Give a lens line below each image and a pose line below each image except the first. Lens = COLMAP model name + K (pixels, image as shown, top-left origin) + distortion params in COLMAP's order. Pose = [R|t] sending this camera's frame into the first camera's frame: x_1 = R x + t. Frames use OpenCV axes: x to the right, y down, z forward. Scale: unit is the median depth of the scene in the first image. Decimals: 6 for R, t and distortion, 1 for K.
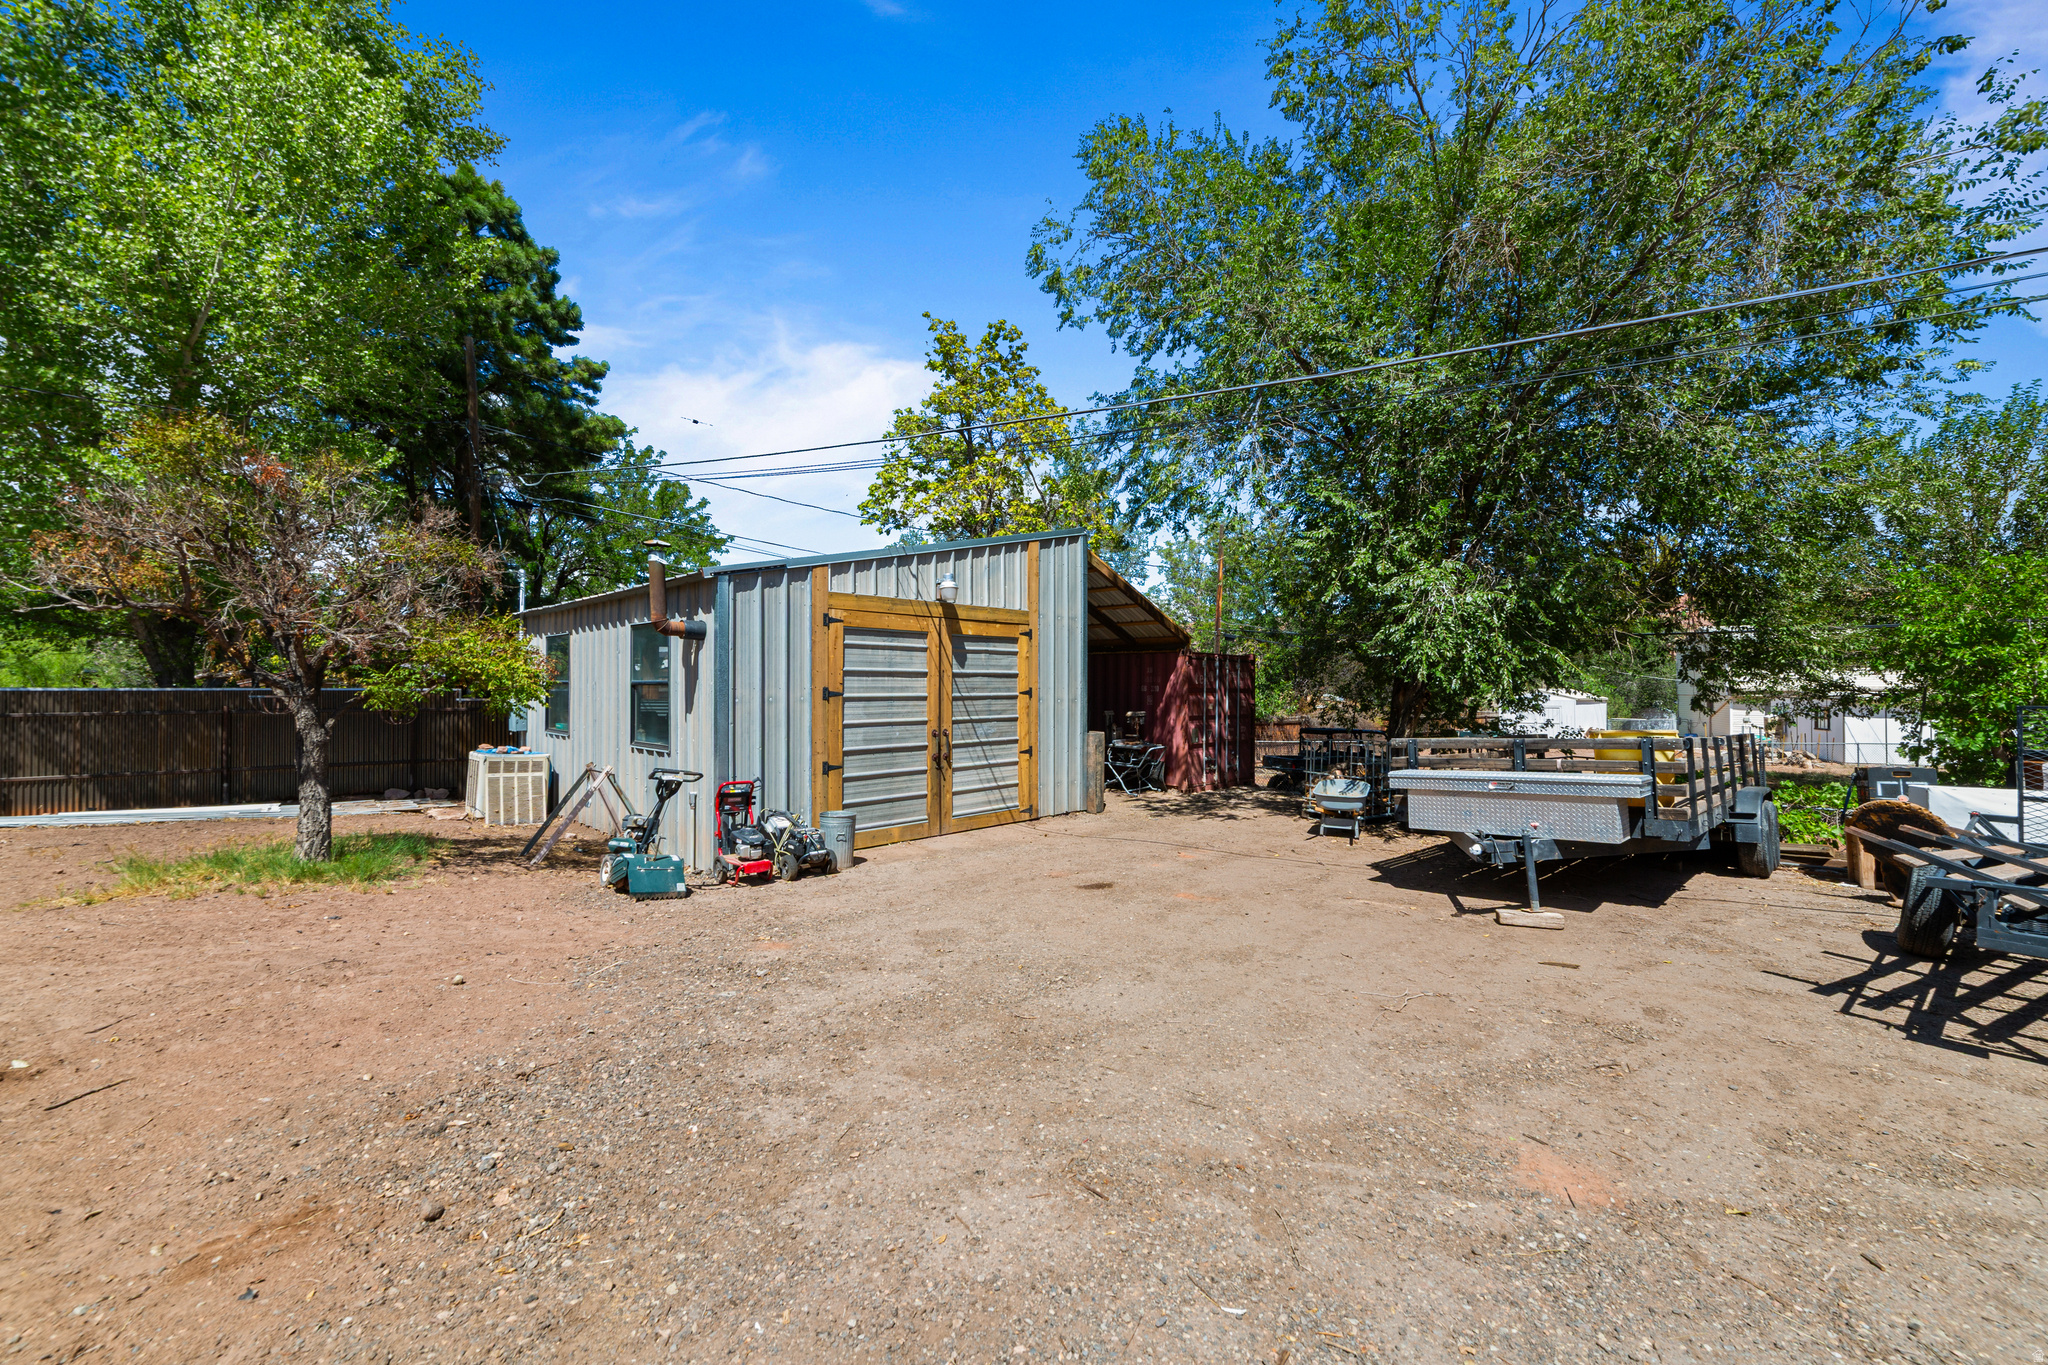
lens RADIAL K [[788.7, 0, 1016.5], [0, 788.7, 675.4], [0, 0, 1]] dist [0.002712, 0.000422]
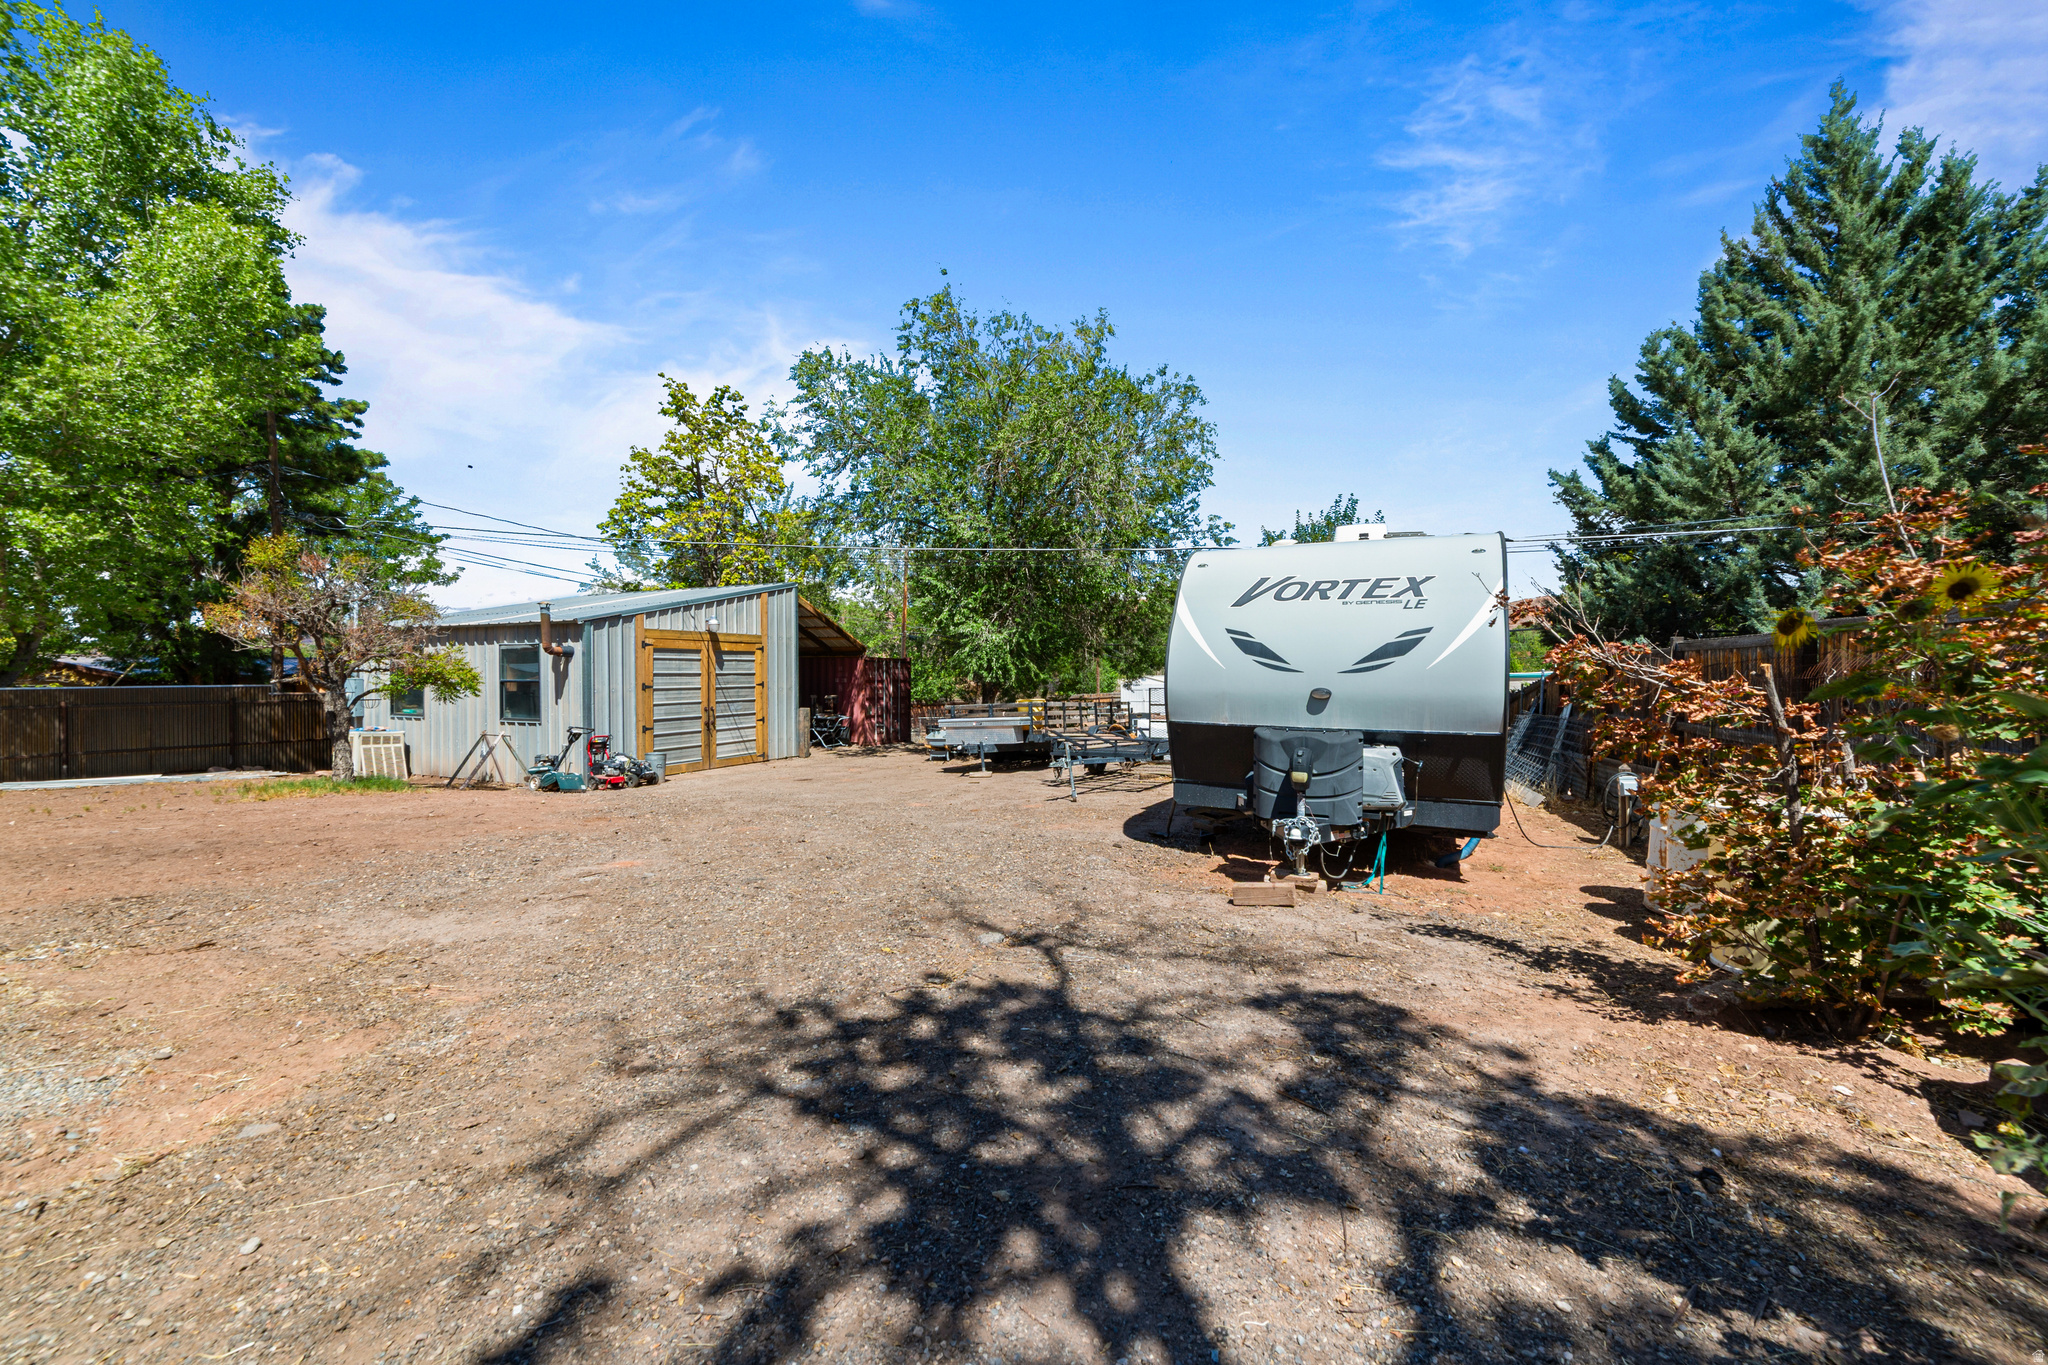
lens RADIAL K [[788.7, 0, 1016.5], [0, 788.7, 675.4], [0, 0, 1]] dist [0.002712, 0.000422]
pose [[0.936368, -0.005560, 0.350975, -0.068743], [-0.000904, 0.999833, 0.018252, -0.029216], [-0.351018, -0.017408, 0.936207, -0.777049]]
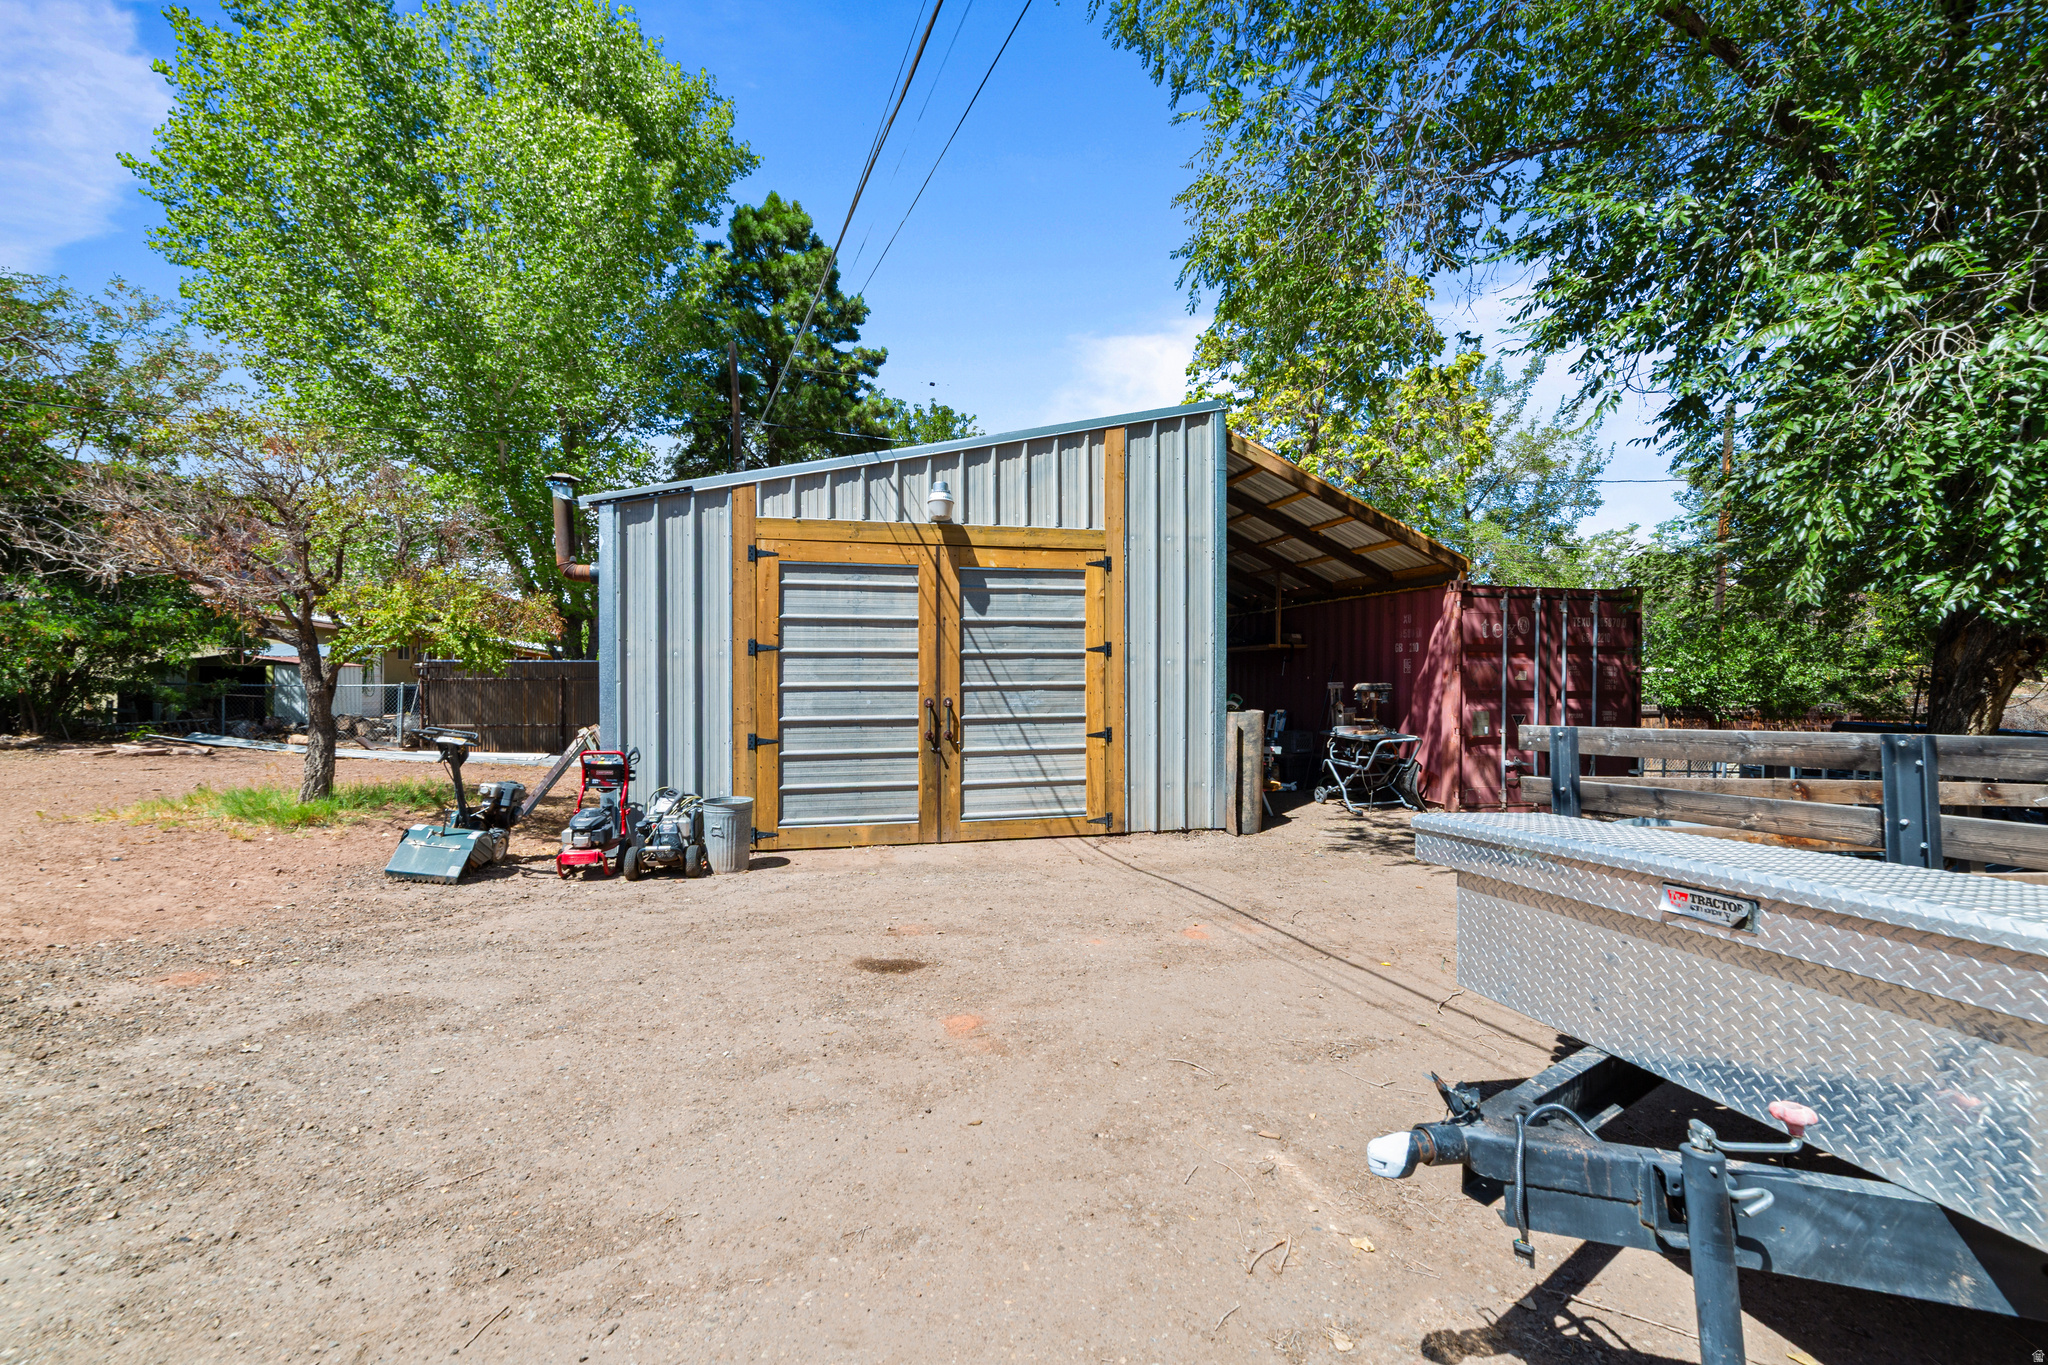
lens RADIAL K [[788.7, 0, 1016.5], [0, 788.7, 675.4], [0, 0, 1]] dist [0.002712, 0.000422]
pose [[0.839215, -0.001104, -0.543799, 0.342312], [0.010948, 0.999830, 0.014867, 0.035315], [0.543690, -0.018430, 0.839084, 0.403296]]
